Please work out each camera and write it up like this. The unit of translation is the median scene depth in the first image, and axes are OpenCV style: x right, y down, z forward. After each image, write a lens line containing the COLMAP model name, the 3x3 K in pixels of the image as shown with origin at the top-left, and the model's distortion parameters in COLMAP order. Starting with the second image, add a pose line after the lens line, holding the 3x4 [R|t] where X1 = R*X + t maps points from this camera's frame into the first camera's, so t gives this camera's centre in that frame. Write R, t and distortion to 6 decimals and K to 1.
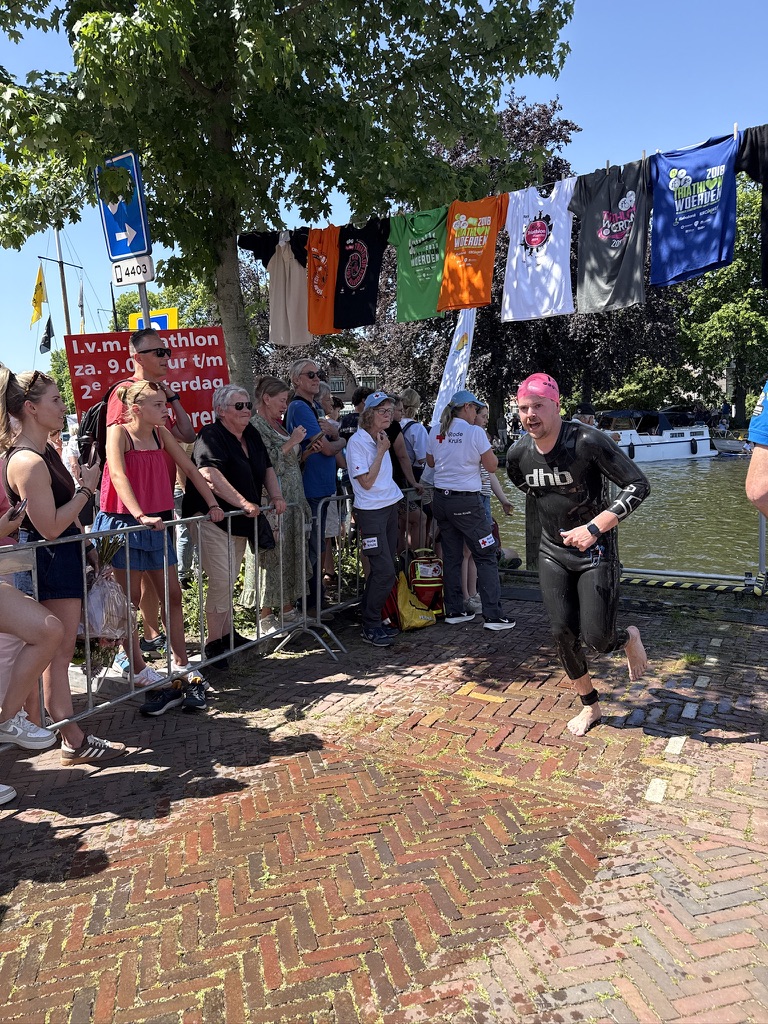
lens RADIAL K [[710.3, 0, 373.3], [0, 710.3, 529.8], [0, 0, 1]] dist [0.036110, -0.030299]
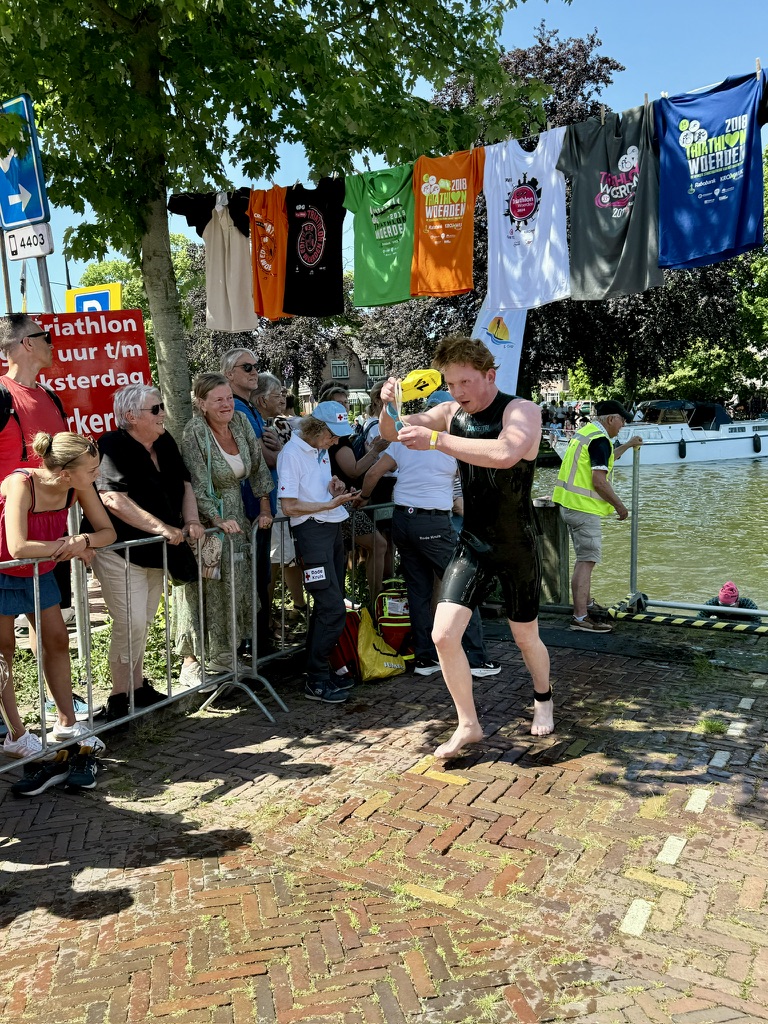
lens RADIAL K [[819.0, 0, 378.0], [0, 819.0, 532.8], [0, 0, 1]] dist [0.039130, -0.042910]
pose [[0.999671, 0.003317, -0.025427, 0.083974], [-0.003347, 0.999994, -0.001132, -0.028061], [0.025423, 0.001217, 0.999676, 0.064963]]
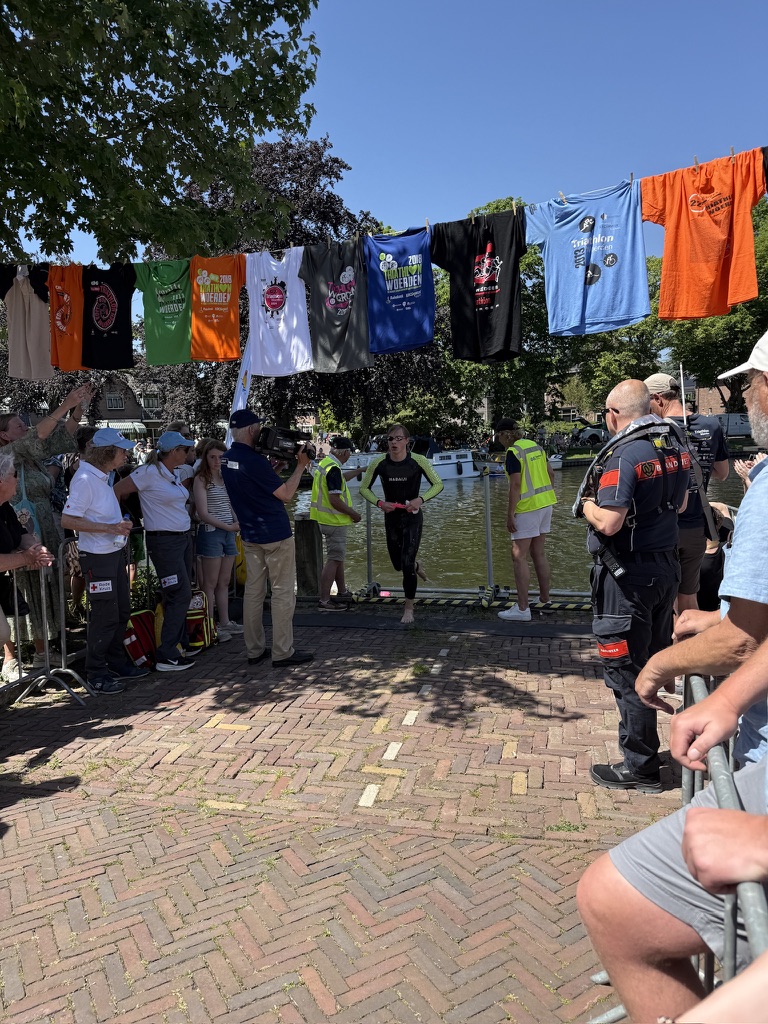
lens RADIAL K [[717.2, 0, 380.4], [0, 717.2, 521.1], [0, 0, 1]] dist [0.100639, -0.115647]
pose [[0.960440, -0.026760, 0.277197, 0.061572], [0.035959, 0.998957, -0.028155, -0.024610], [-0.276154, 0.037009, 0.960400, -0.081551]]
